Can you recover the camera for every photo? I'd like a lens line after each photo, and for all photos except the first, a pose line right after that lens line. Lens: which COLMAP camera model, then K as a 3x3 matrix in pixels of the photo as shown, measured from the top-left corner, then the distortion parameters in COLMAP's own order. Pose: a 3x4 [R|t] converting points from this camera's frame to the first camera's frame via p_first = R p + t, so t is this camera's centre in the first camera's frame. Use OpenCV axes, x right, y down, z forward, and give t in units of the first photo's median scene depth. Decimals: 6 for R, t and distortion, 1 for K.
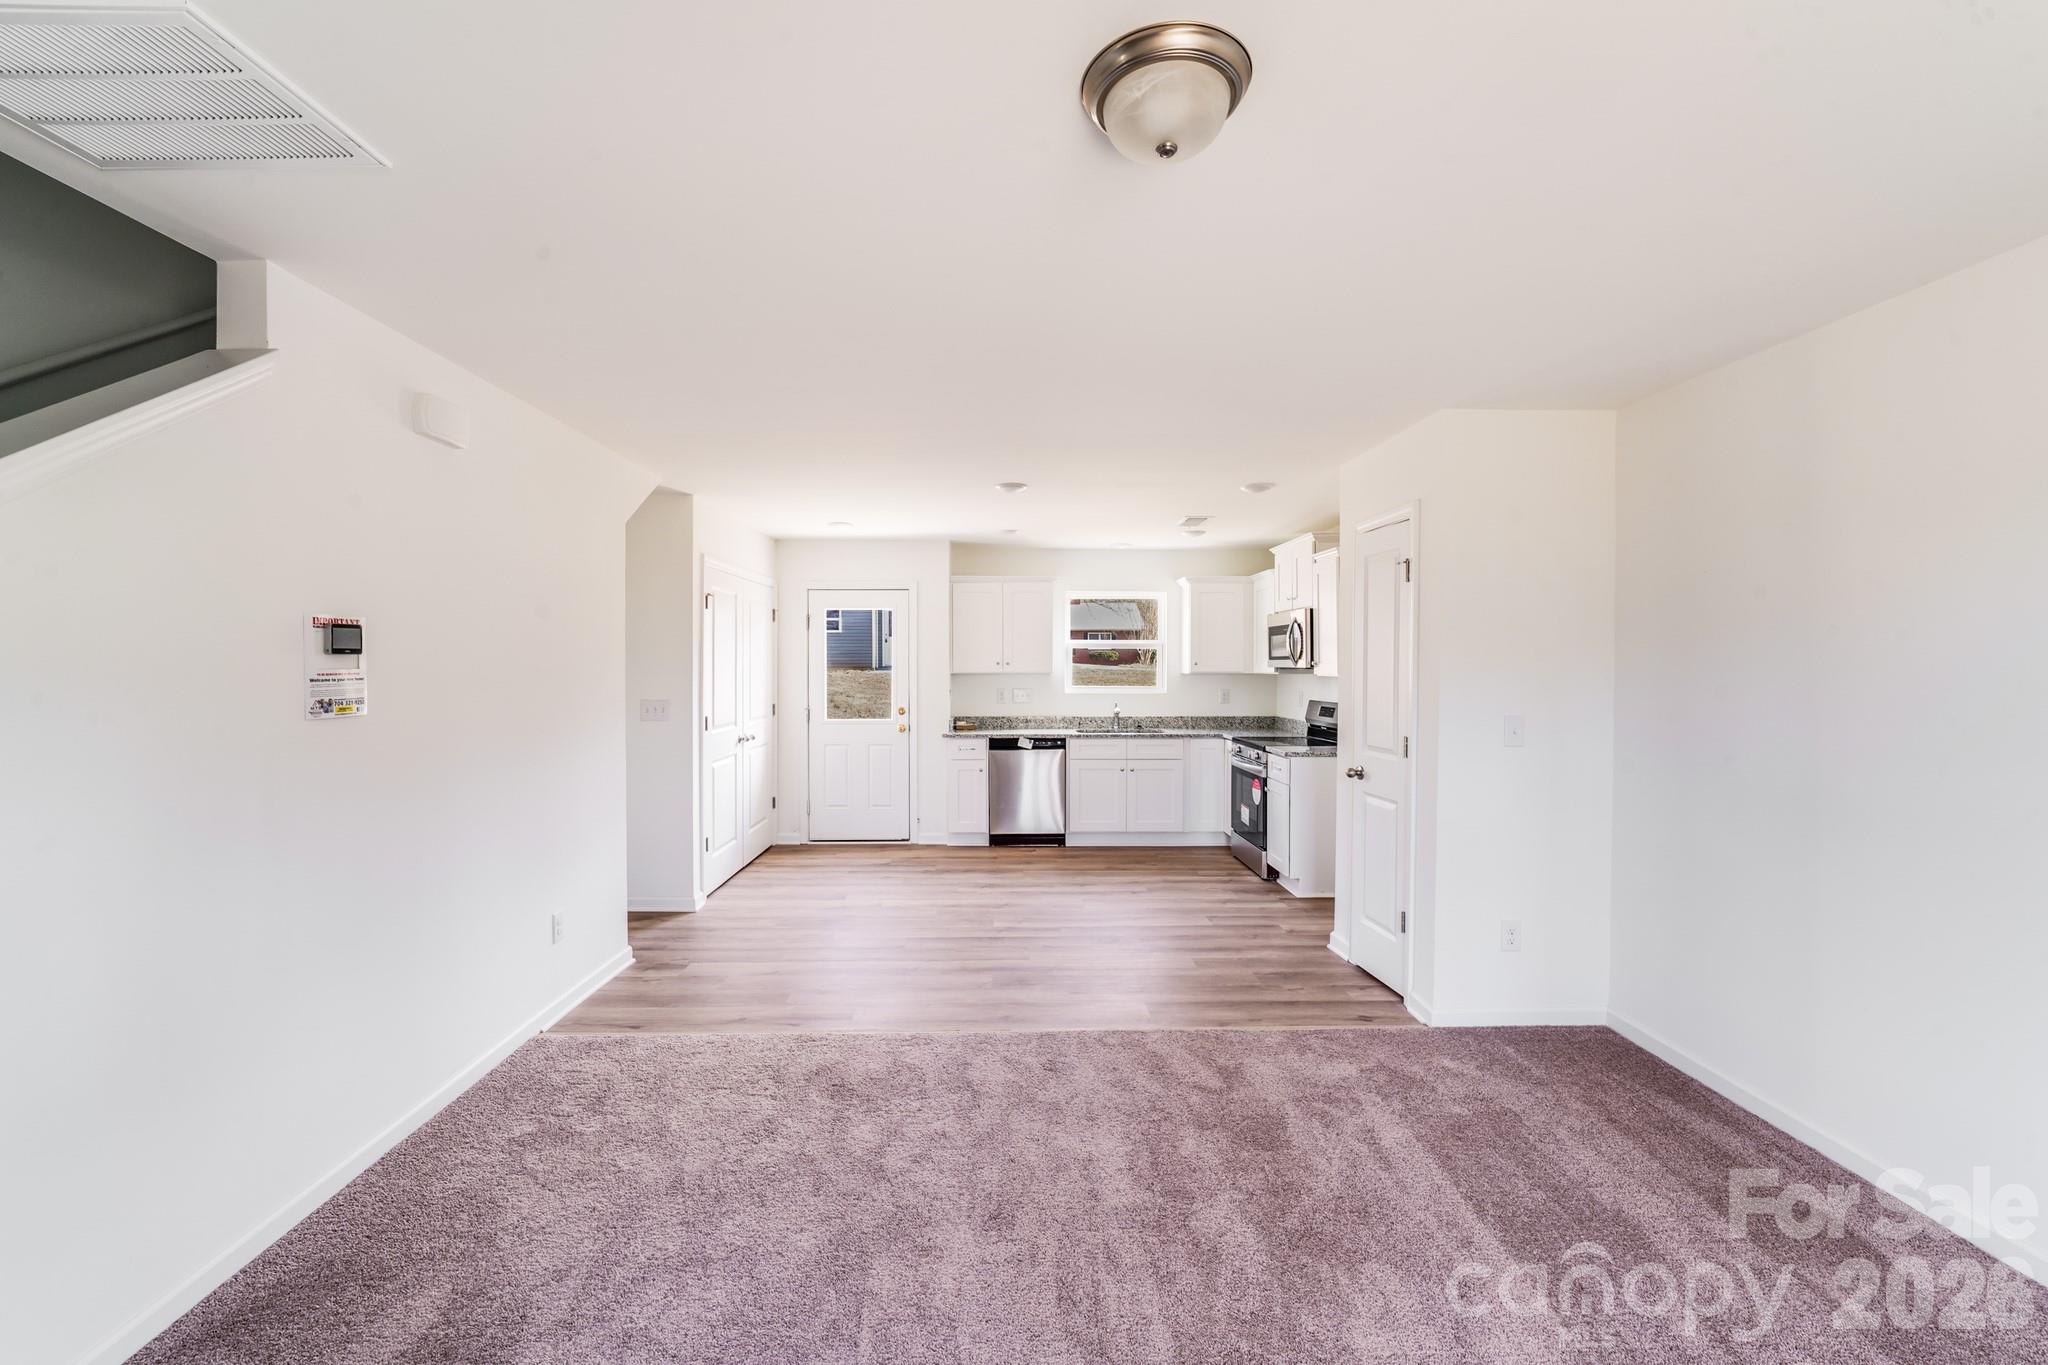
lens RADIAL K [[842.2, 0, 1019.2], [0, 842.2, 676.4], [0, 0, 1]] dist [-0.007989, -0.000163]
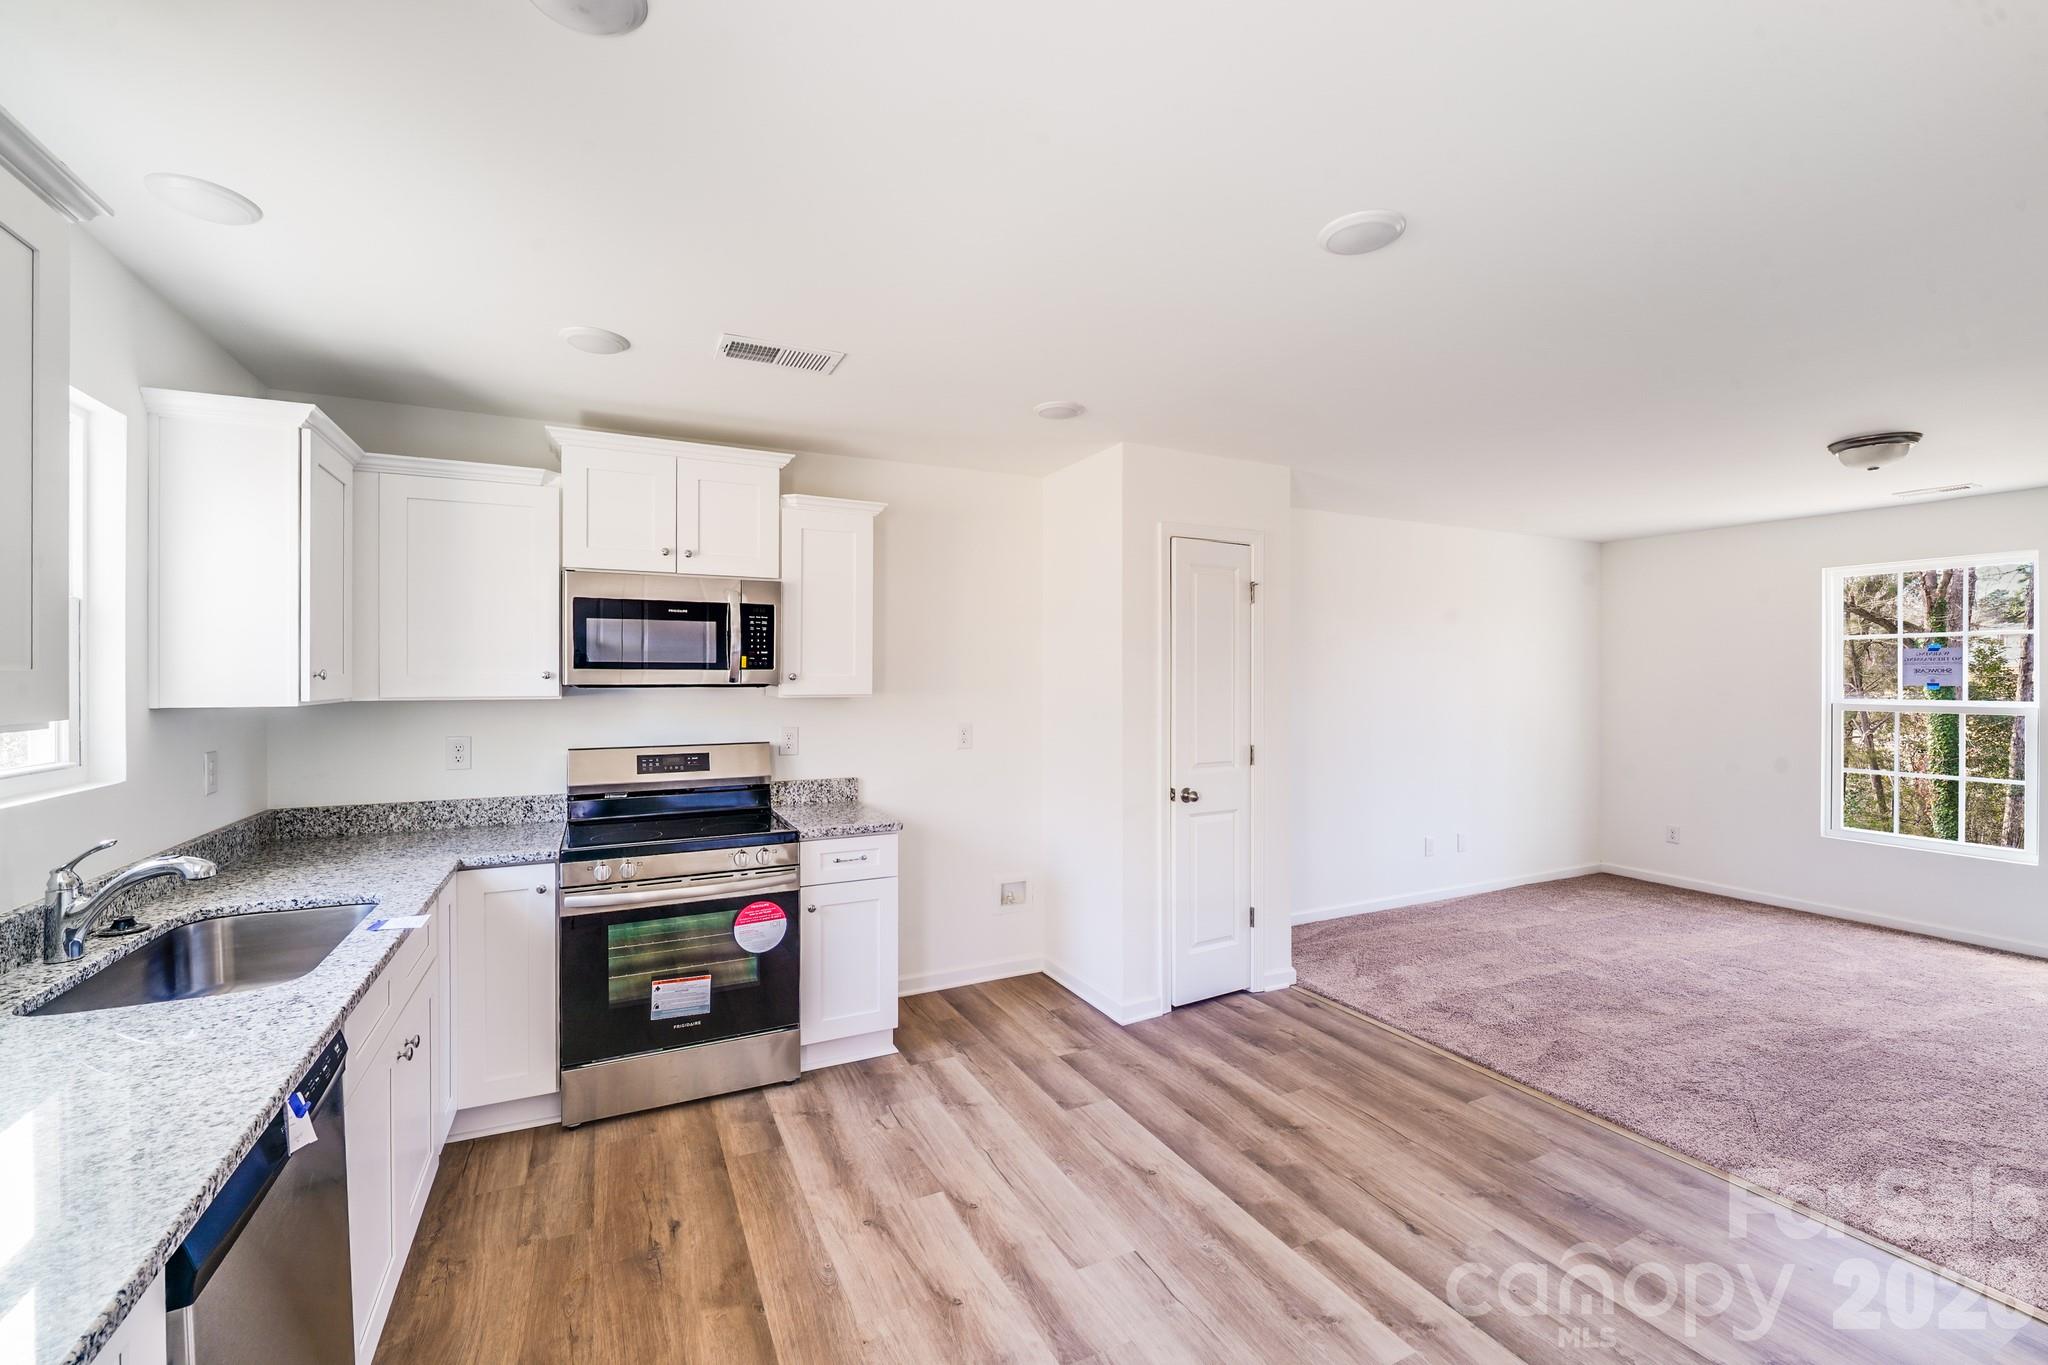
lens RADIAL K [[842.2, 0, 1026.0], [0, 842.2, 674.5], [0, 0, 1]] dist [-0.007989, -0.000163]
pose [[-0.422817, 0.000408, 0.906215, -0.264859], [0.011756, 0.999918, 0.005034, -0.018481], [-0.906139, 0.012782, -0.422788, 1.143782]]
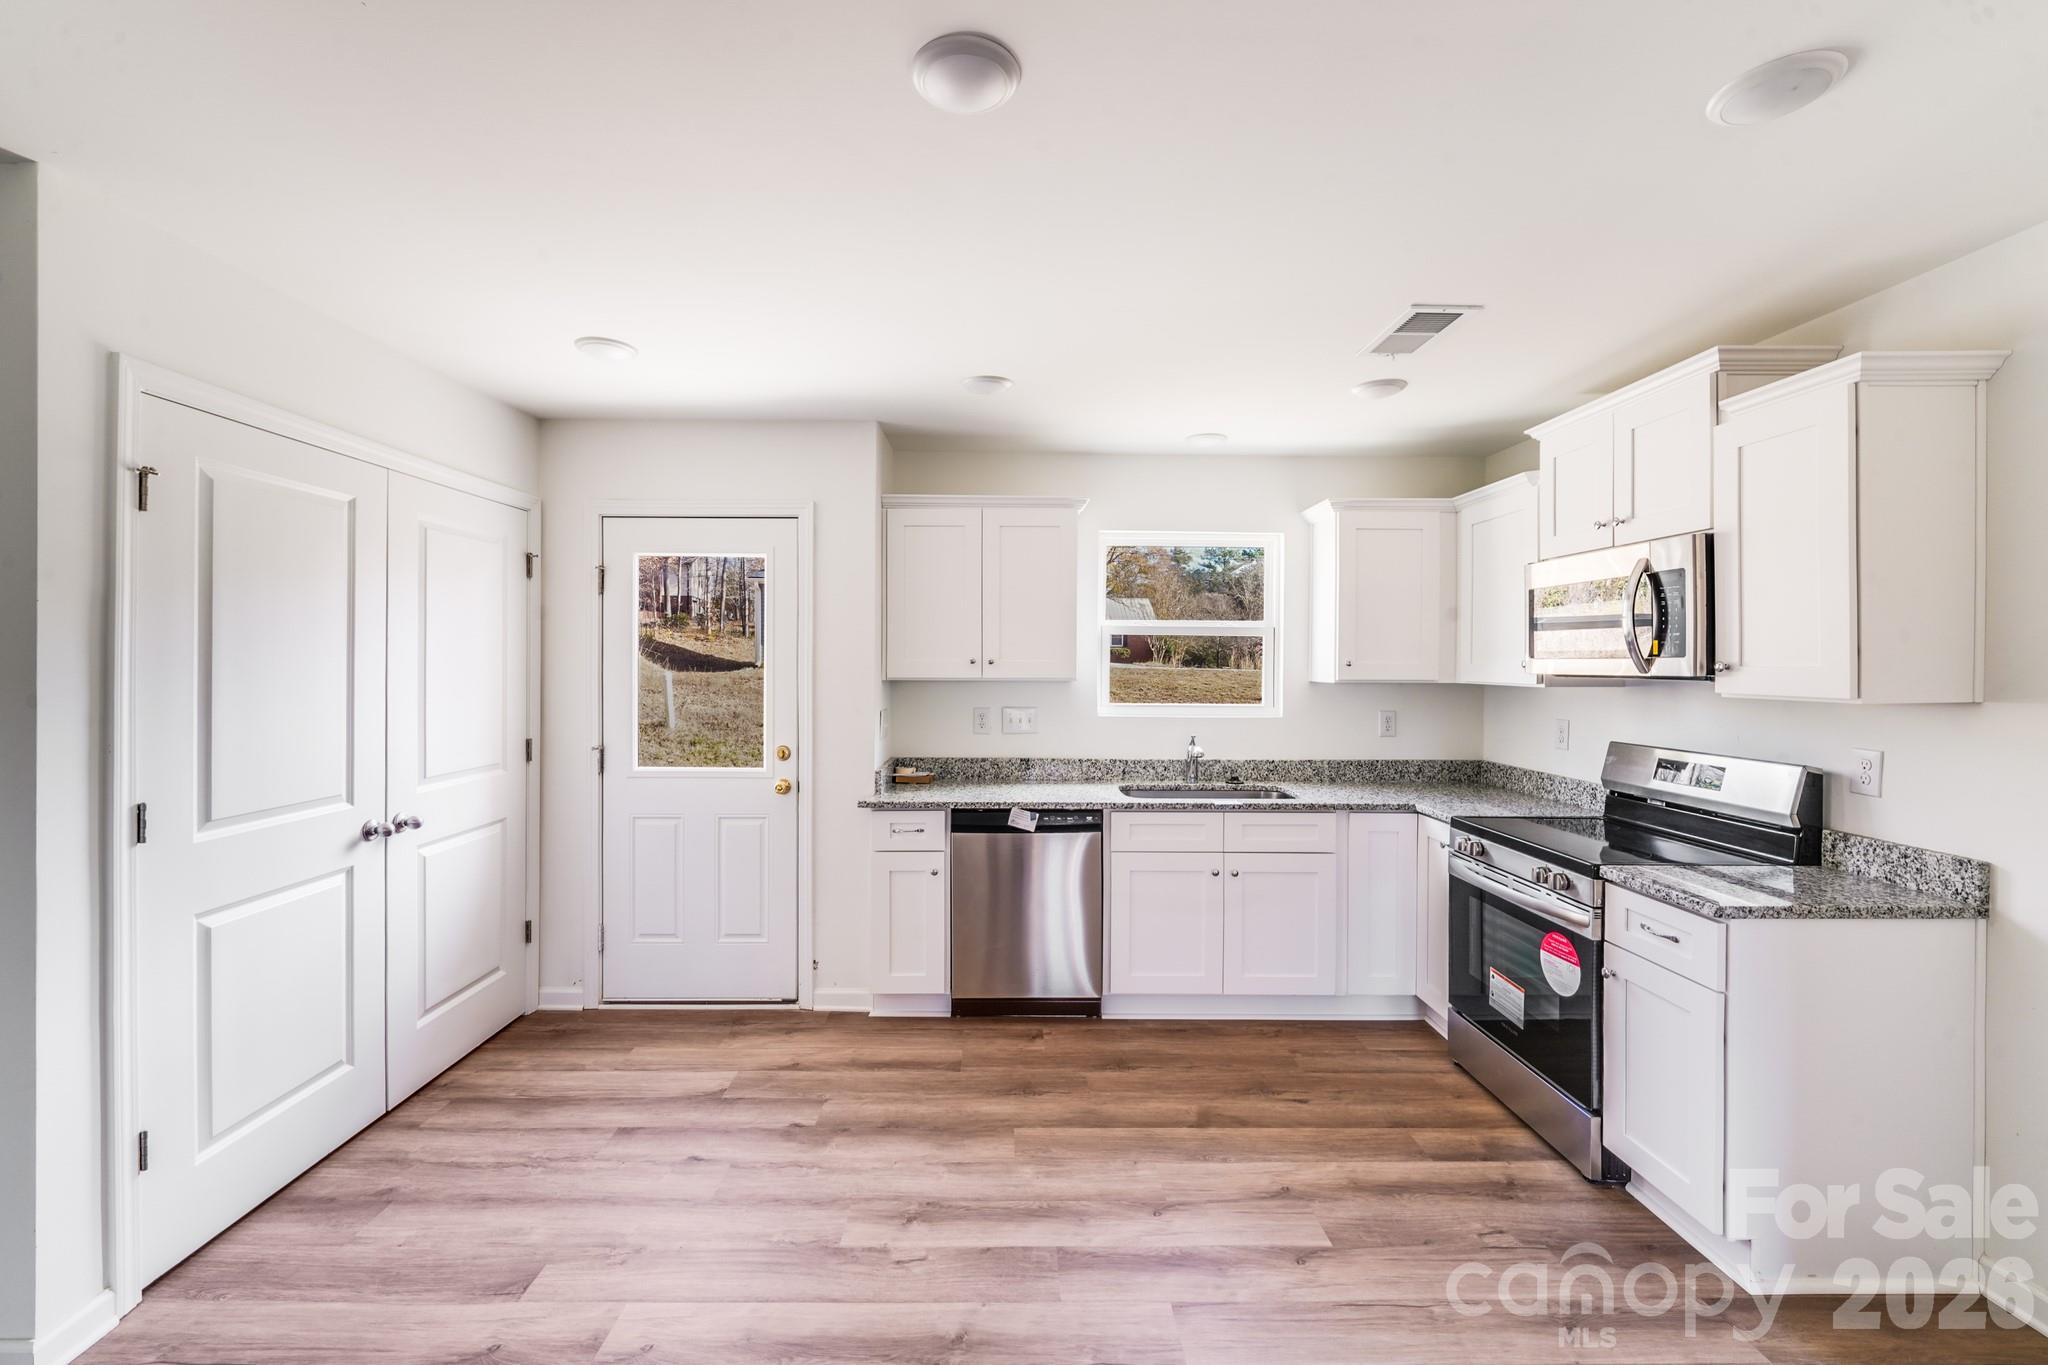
lens RADIAL K [[842.2, 0, 1007.0], [0, 842.2, 670.7], [0, 0, 1]] dist [-0.007989, -0.000163]
pose [[0.999727, 0.006060, -0.022547, 0.010420], [-0.006111, 0.999979, -0.002174, -0.010794], [0.022533, 0.002311, 0.999743, 0.606828]]
